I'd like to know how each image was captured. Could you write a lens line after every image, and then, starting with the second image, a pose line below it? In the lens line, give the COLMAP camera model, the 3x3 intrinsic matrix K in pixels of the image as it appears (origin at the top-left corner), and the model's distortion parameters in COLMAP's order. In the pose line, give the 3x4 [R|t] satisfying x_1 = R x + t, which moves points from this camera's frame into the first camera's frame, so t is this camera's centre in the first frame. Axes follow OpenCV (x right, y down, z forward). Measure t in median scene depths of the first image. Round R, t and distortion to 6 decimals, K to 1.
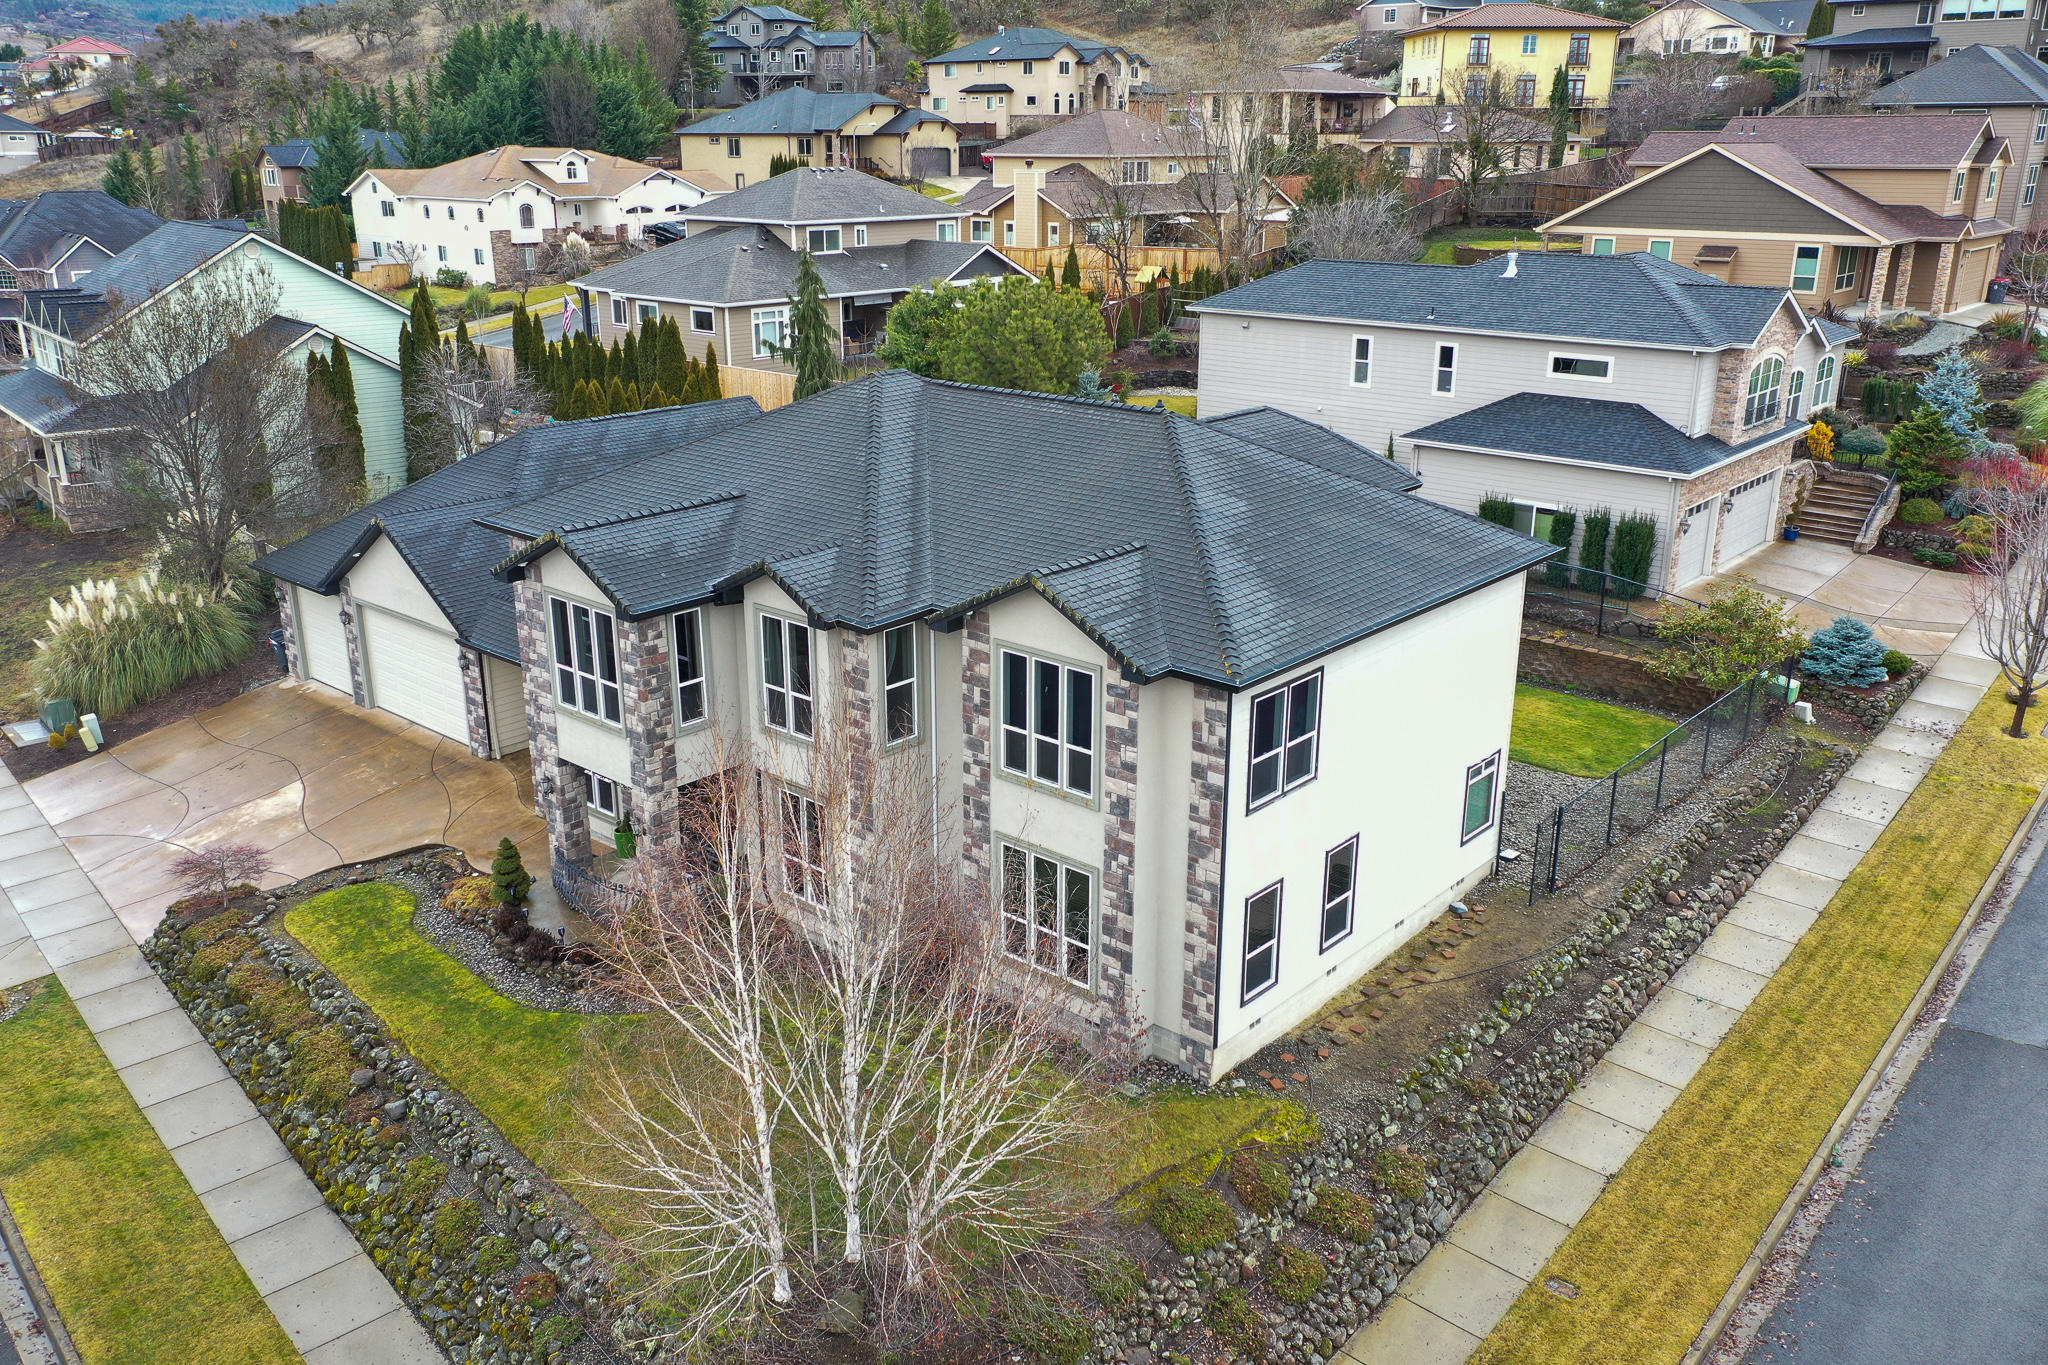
lens RADIAL K [[1635.6, 0, 1021.6], [0, 1635.6, 675.0], [0, 0, 1]] dist [0.014711, -0.001673]
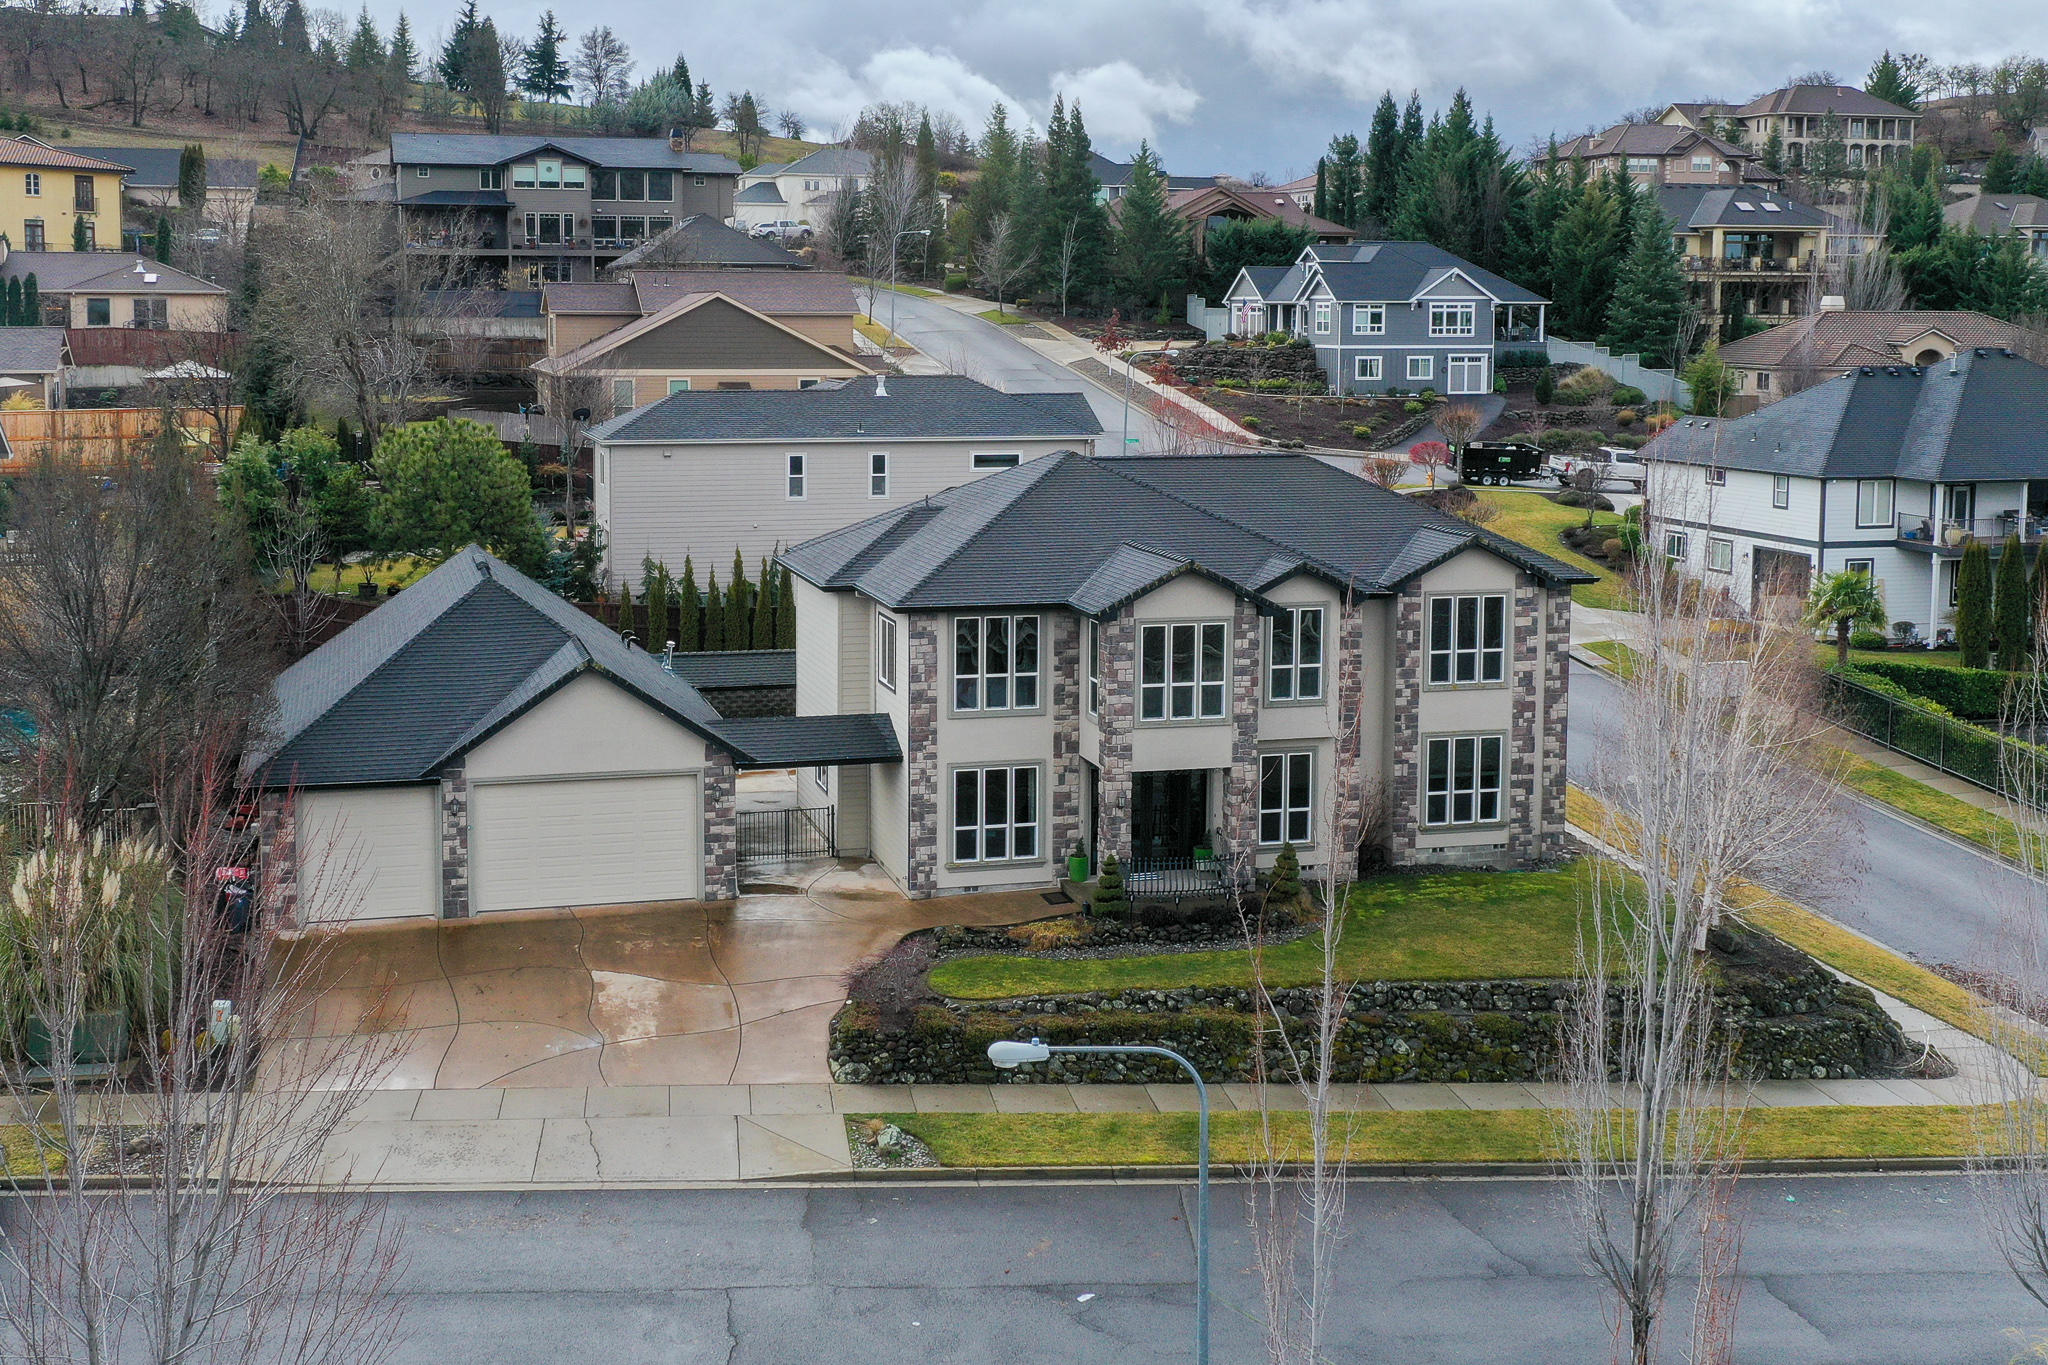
lens RADIAL K [[2287.8, 0, 954.5], [0, 2287.8, 508.4], [0, 0, 1]] dist [0.013324, 0.000369]
pose [[0.556509, -0.070683, 0.827829, -1.877255], [0.257021, 0.962147, -0.090631, -0.016078], [-0.790087, 0.263207, 0.553611, 0.173995]]
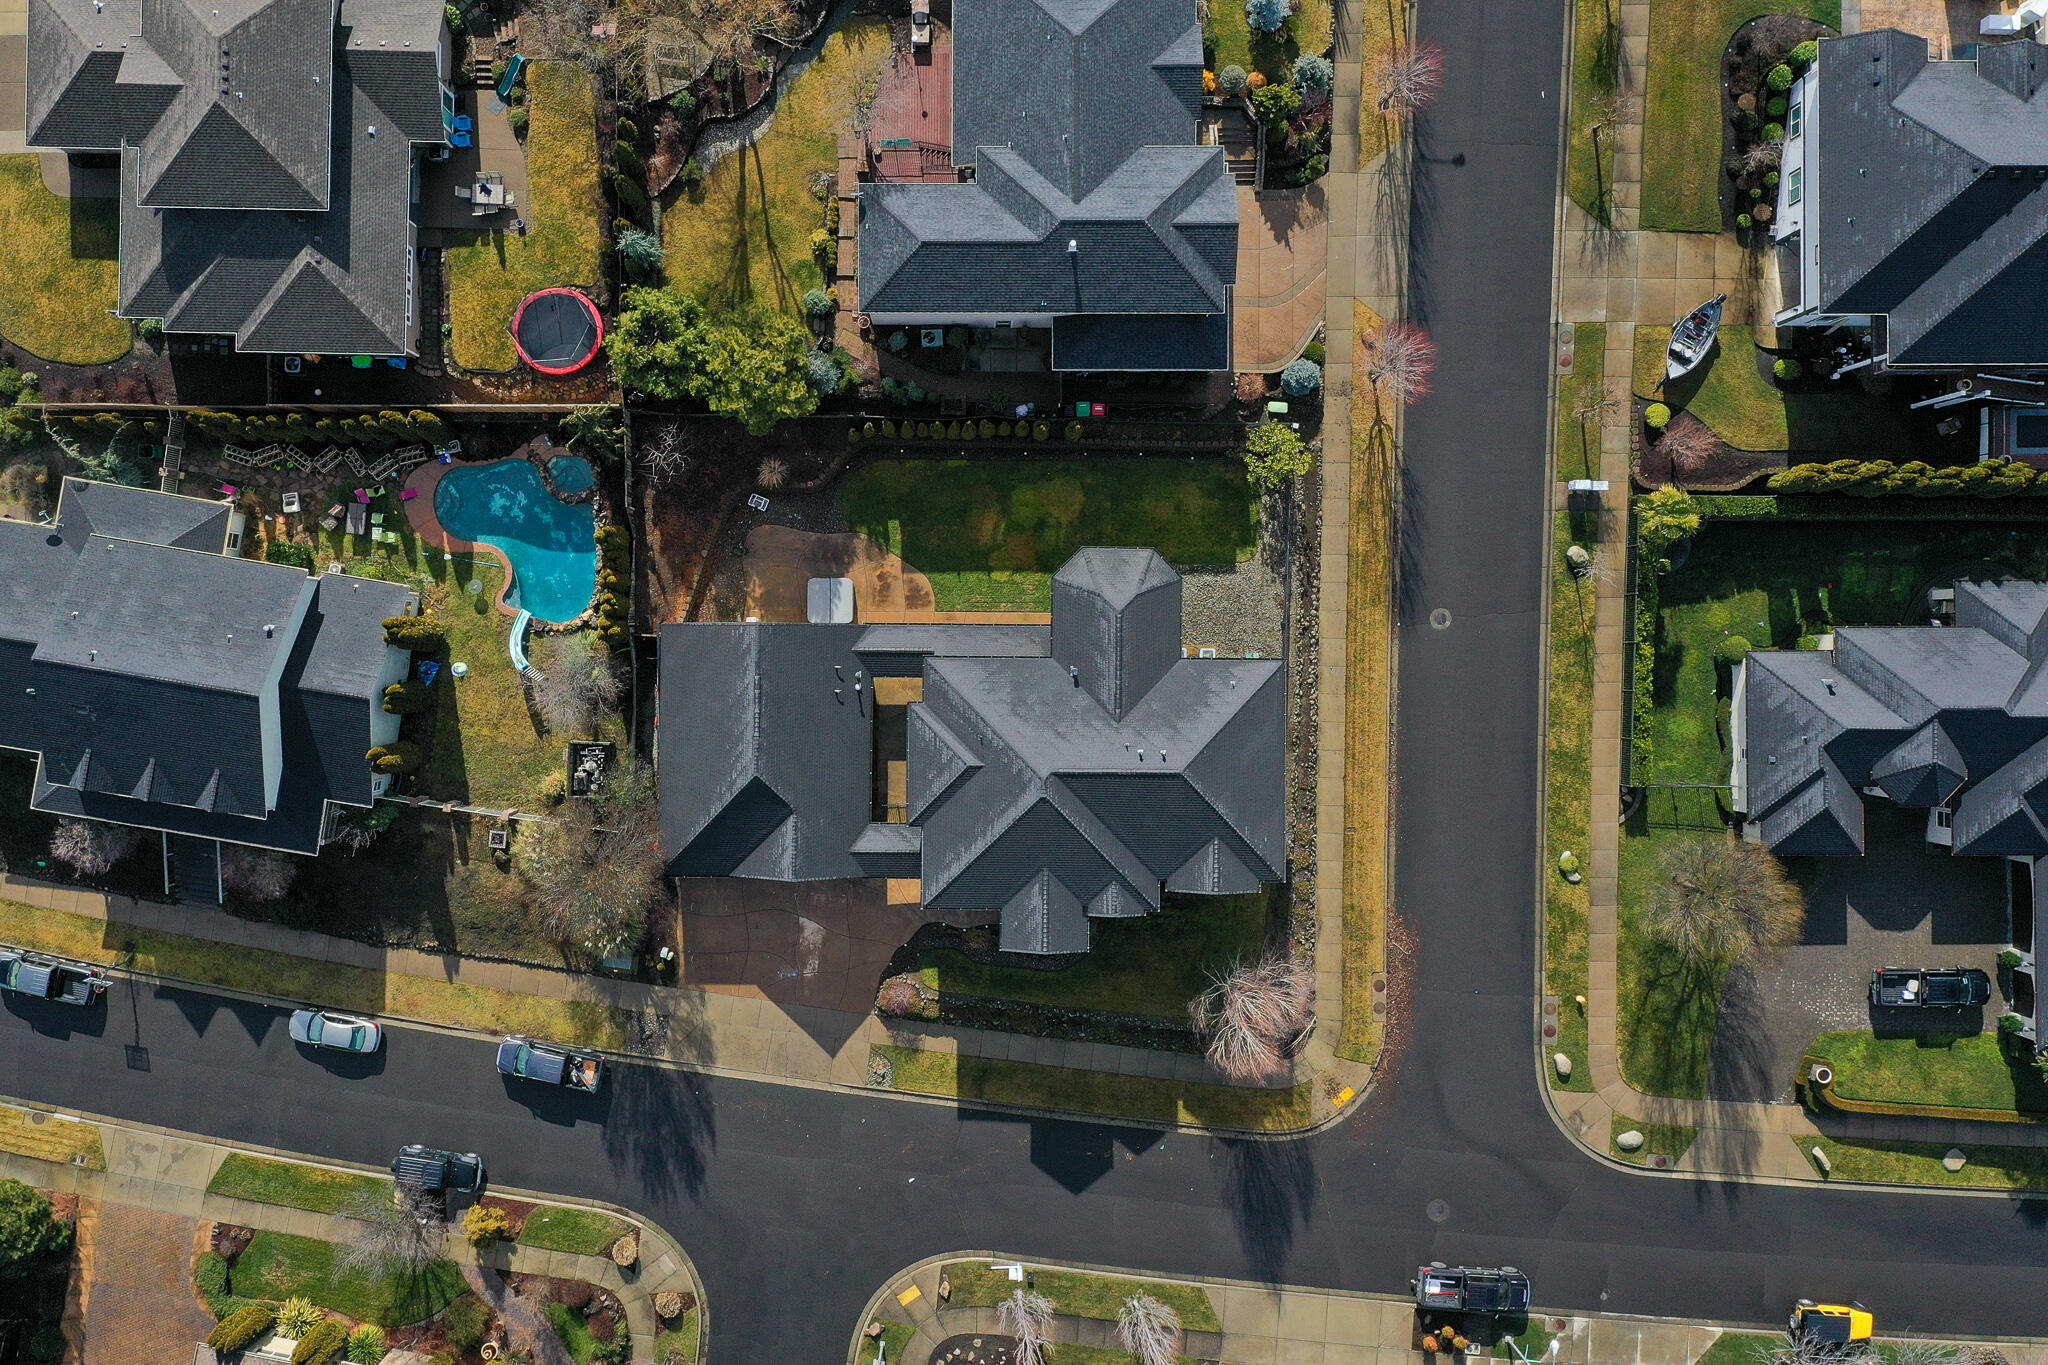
lens RADIAL K [[1635.6, 0, 1021.6], [0, 1635.6, 675.0], [0, 0, 1]] dist [0.014711, -0.001673]
pose [[0.756810, -0.653405, 0.017336, -0.053457], [0.213517, 0.272201, 0.938252, -2.925376], [-0.617778, -0.706377, 0.345517, 0.397321]]
